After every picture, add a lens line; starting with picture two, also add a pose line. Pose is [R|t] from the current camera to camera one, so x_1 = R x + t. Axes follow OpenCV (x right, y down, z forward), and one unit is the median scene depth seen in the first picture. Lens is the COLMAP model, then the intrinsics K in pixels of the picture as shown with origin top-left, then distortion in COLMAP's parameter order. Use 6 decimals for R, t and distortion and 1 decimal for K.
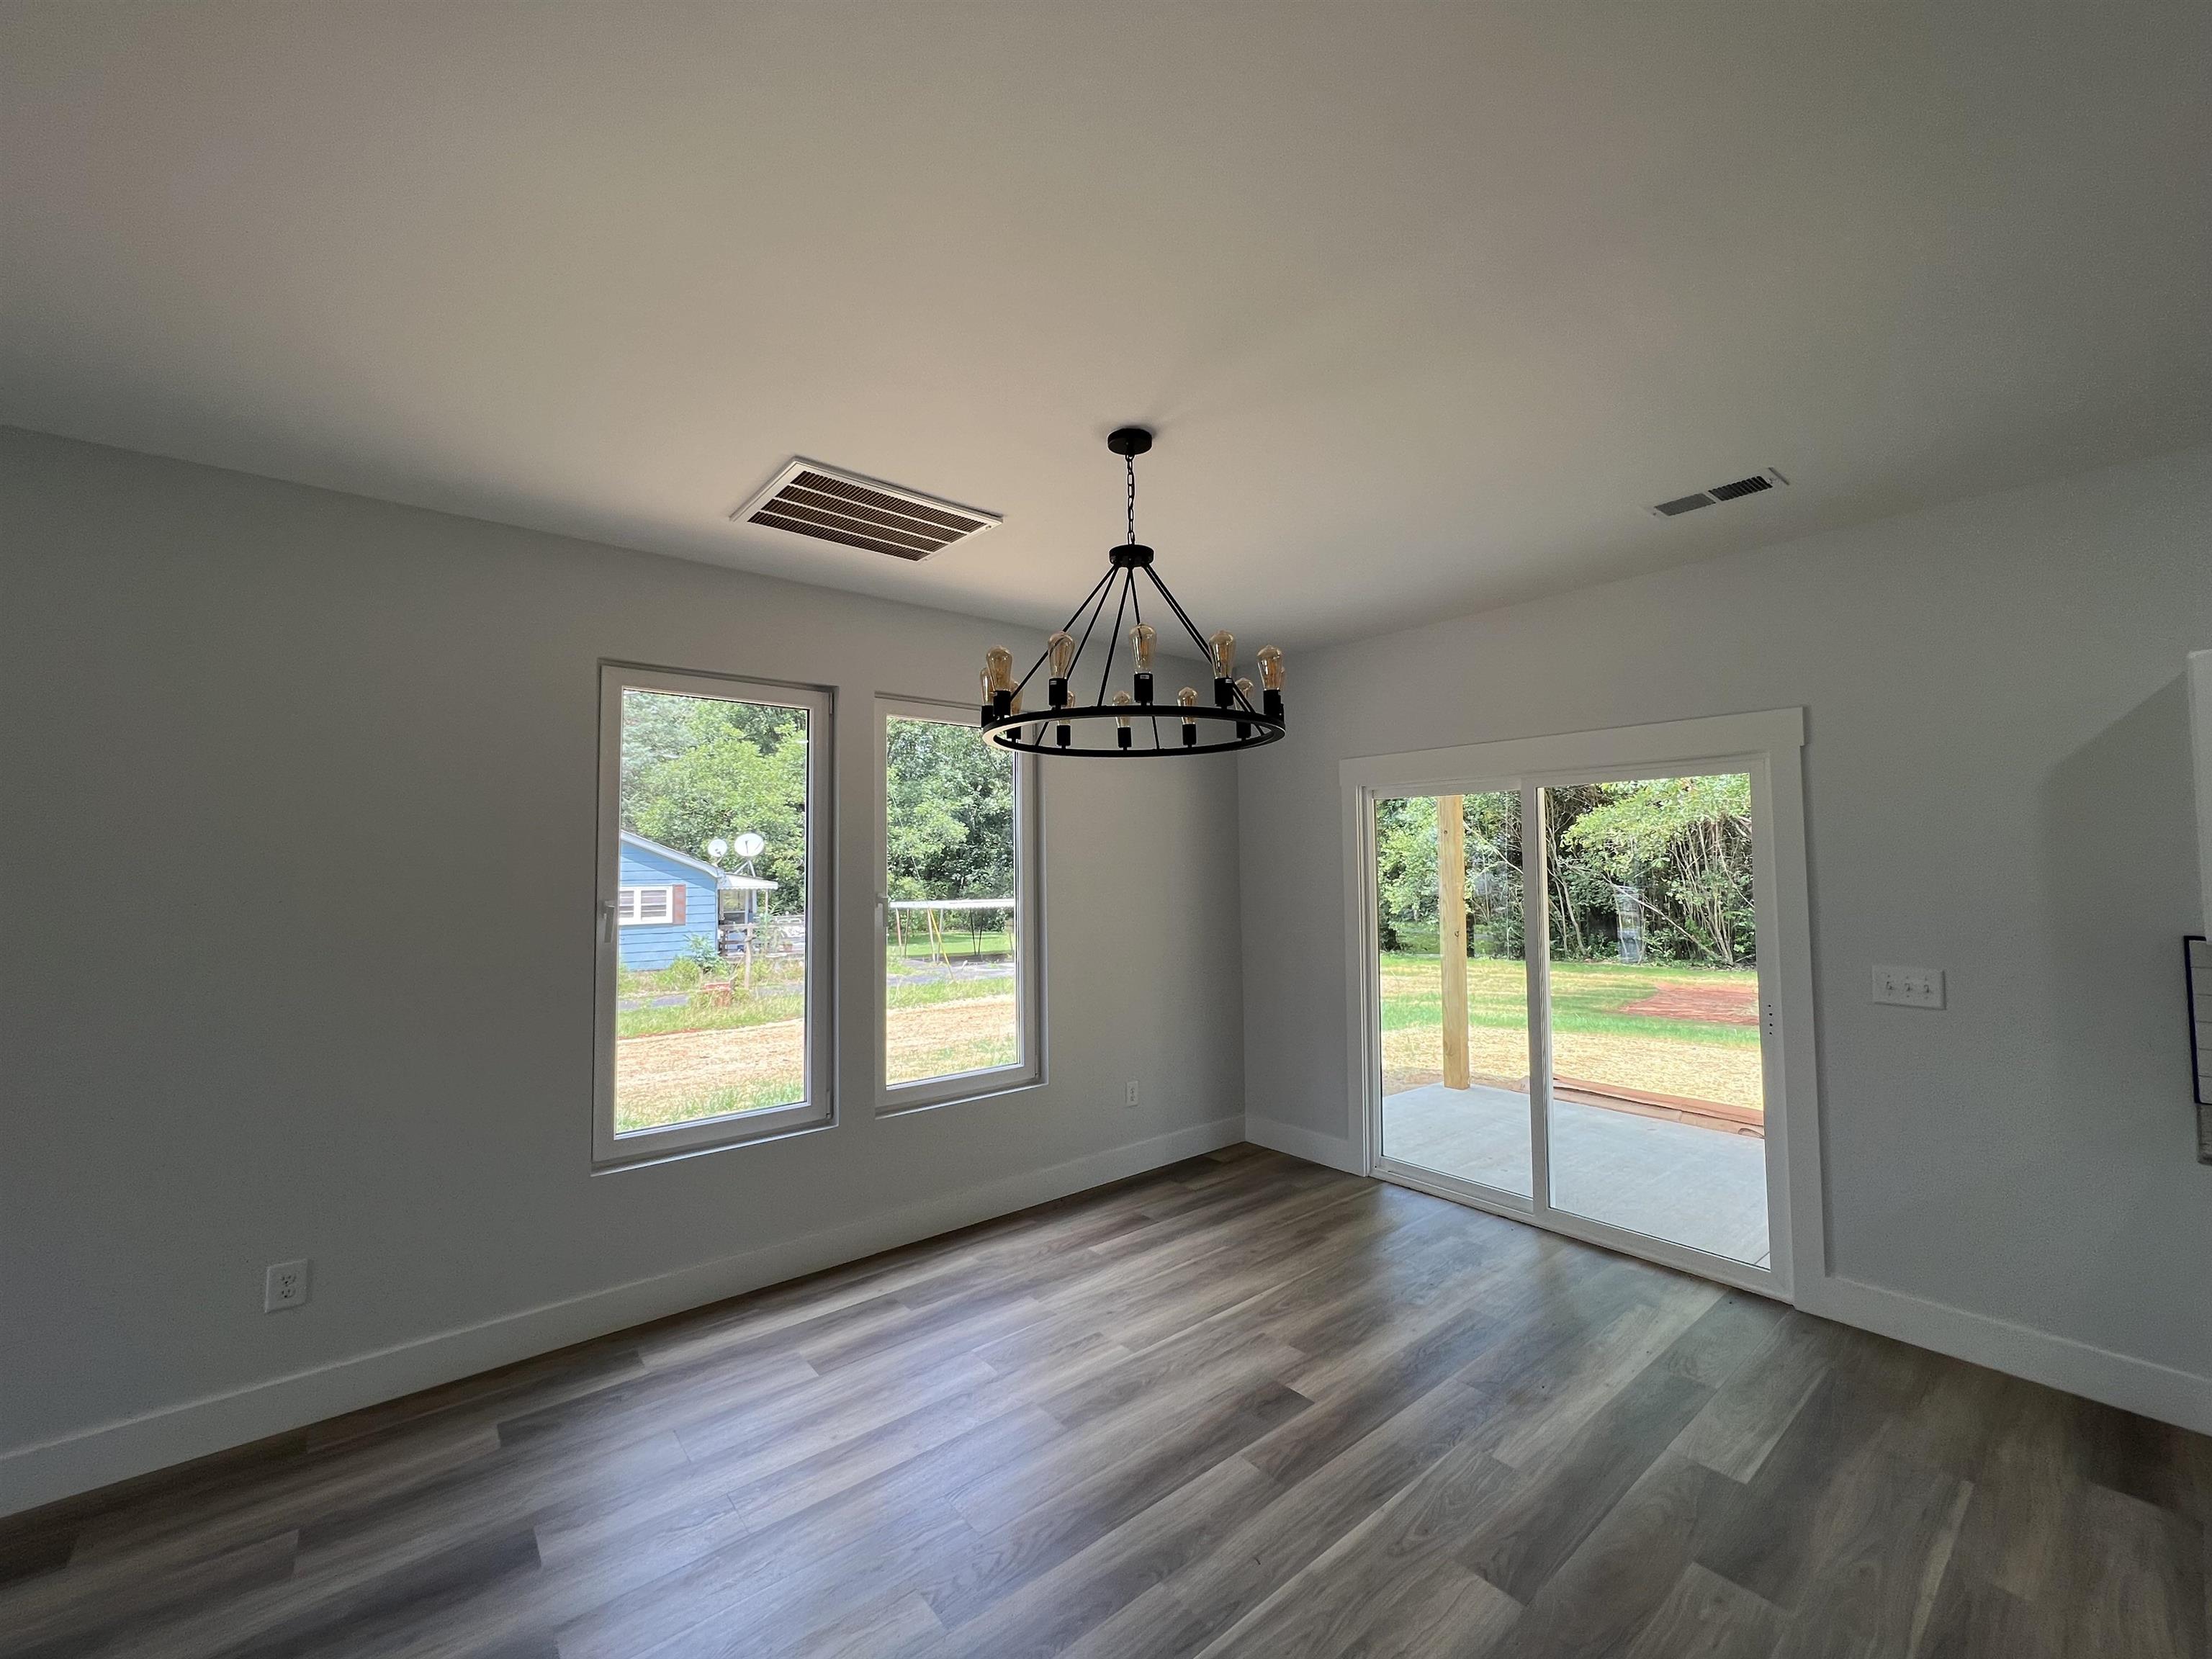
lens RADIAL K [[914.2, 0, 1106.0], [0, 914.2, 829.5], [0, 0, 1]] dist [0.028311, 0.000135]
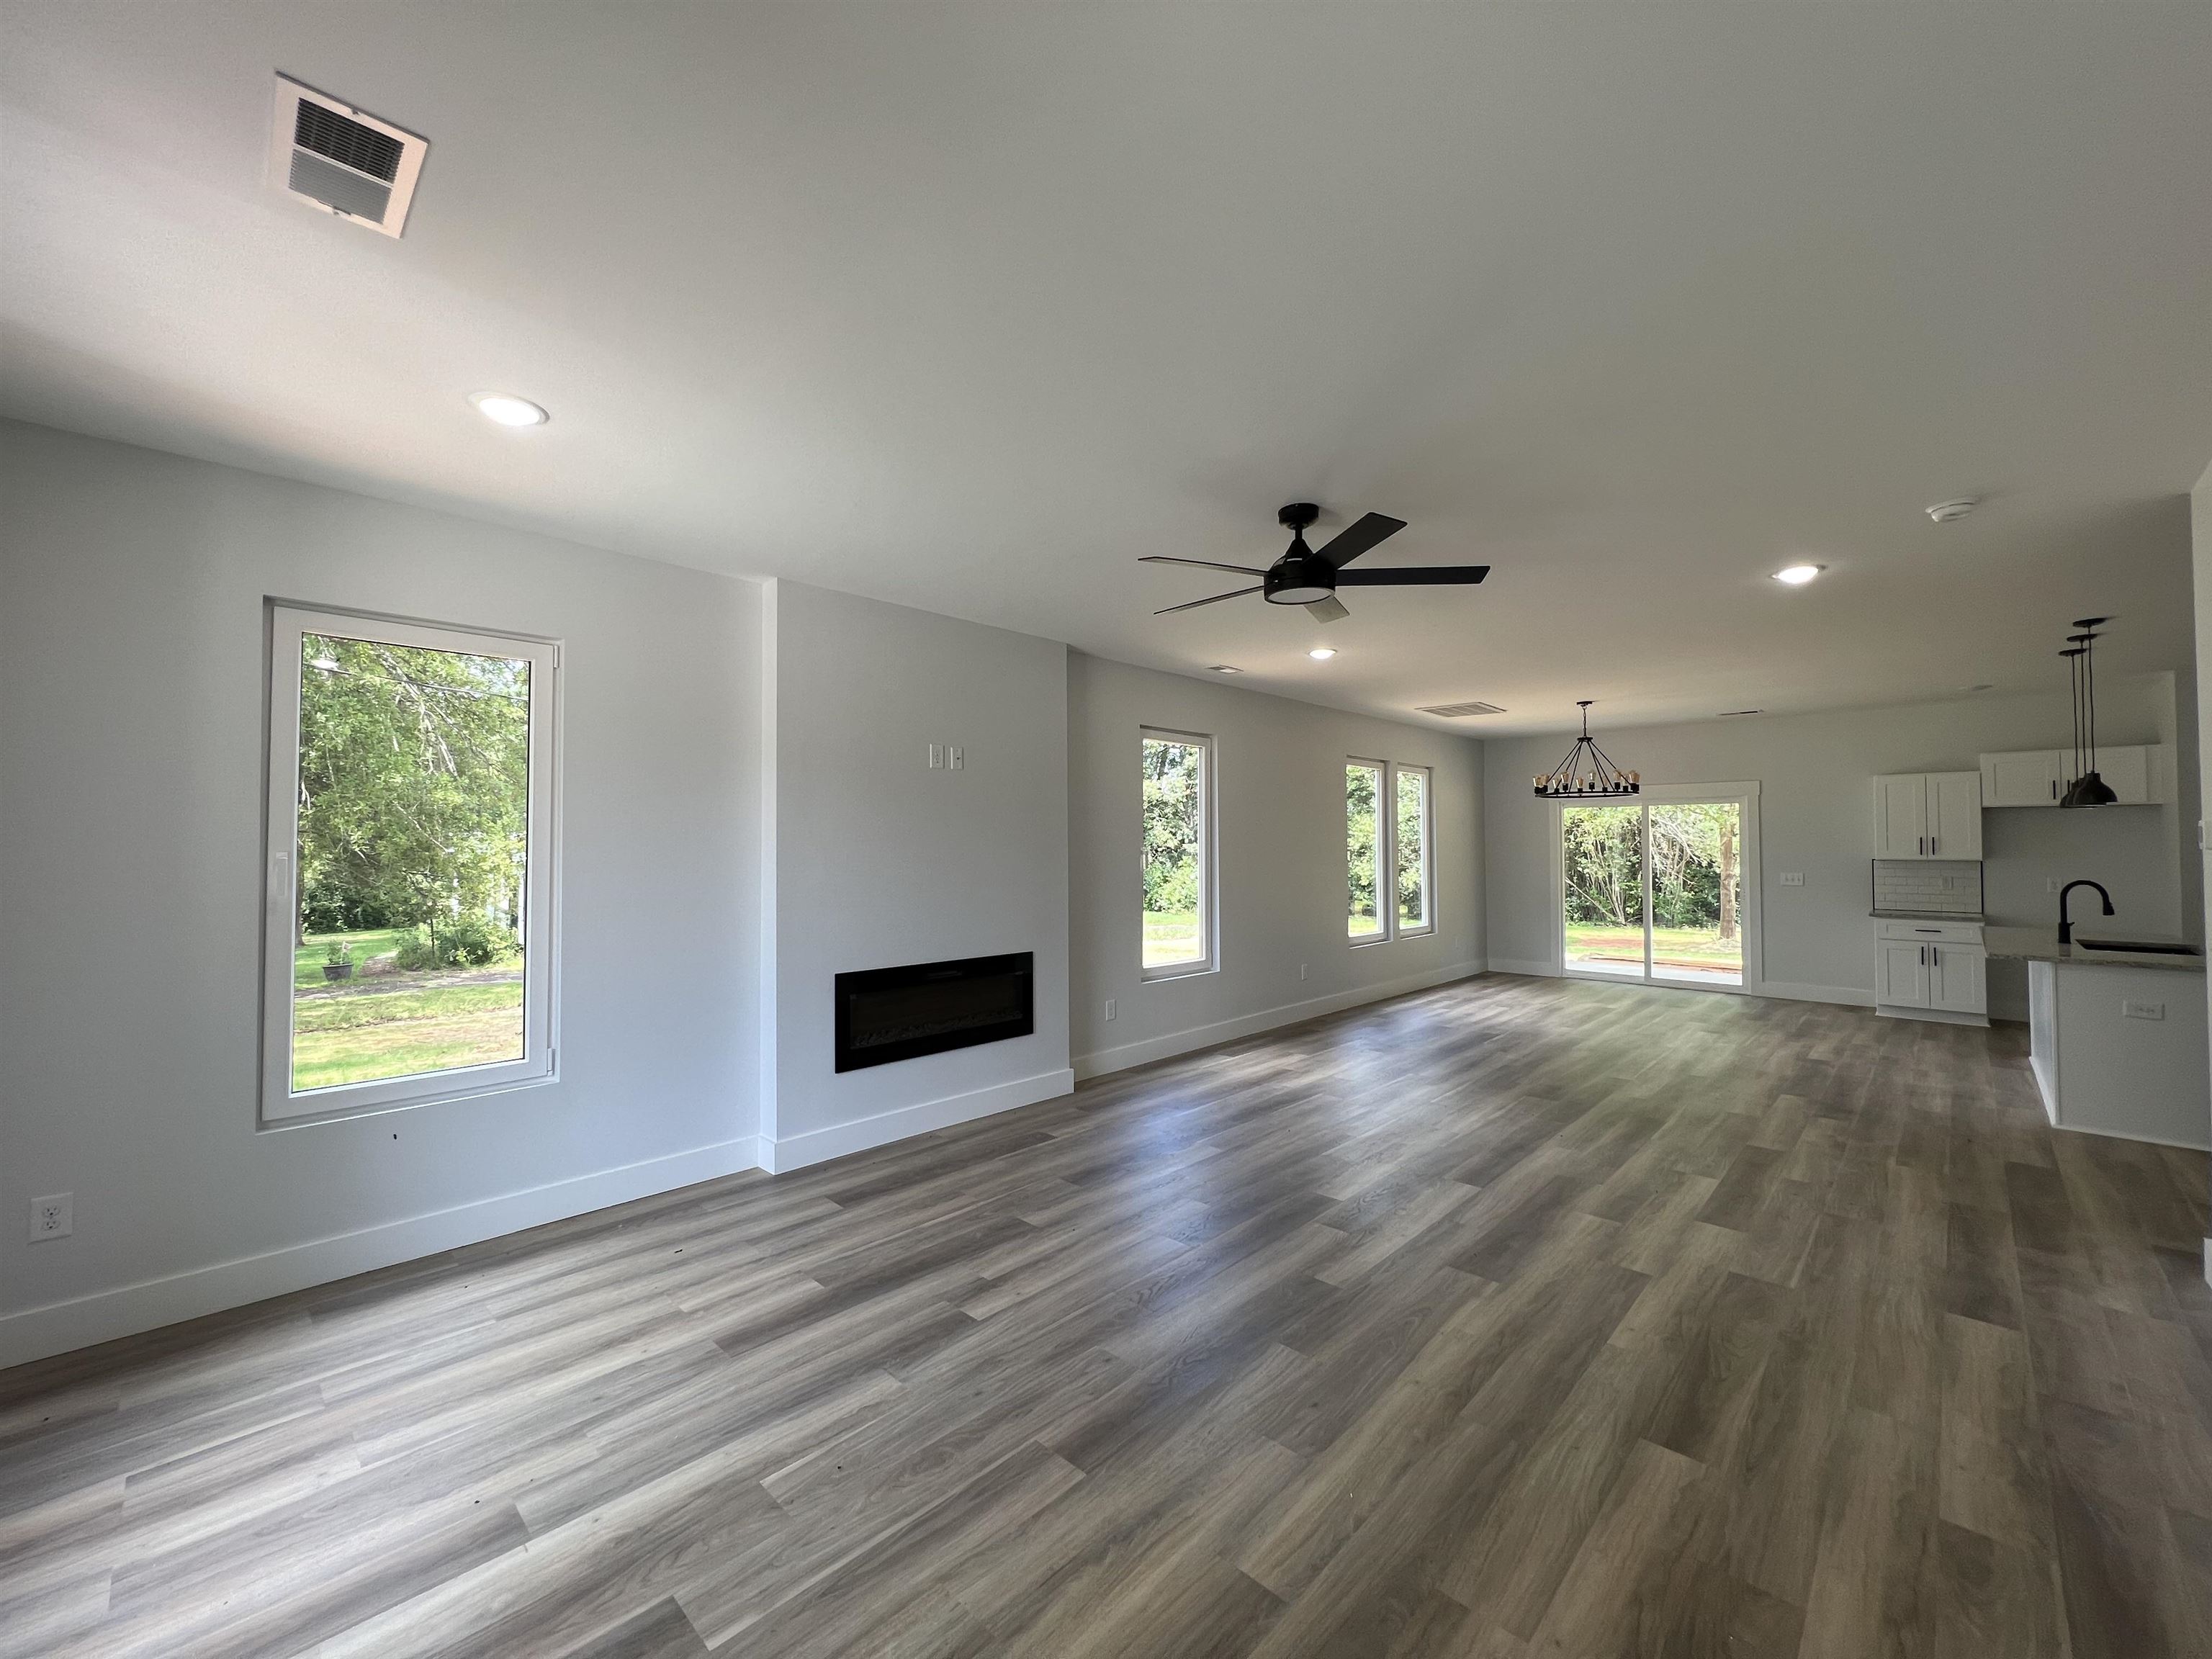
lens RADIAL K [[866.9, 0, 1106.0], [0, 866.9, 829.5], [0, 0, 1]] dist [-0.000125, -0.000043]
pose [[0.996605, 0.011264, 0.081562, -1.116803], [-0.012981, 0.999704, 0.020555, -0.013950], [-0.081307, -0.021544, 0.996456, -1.122184]]
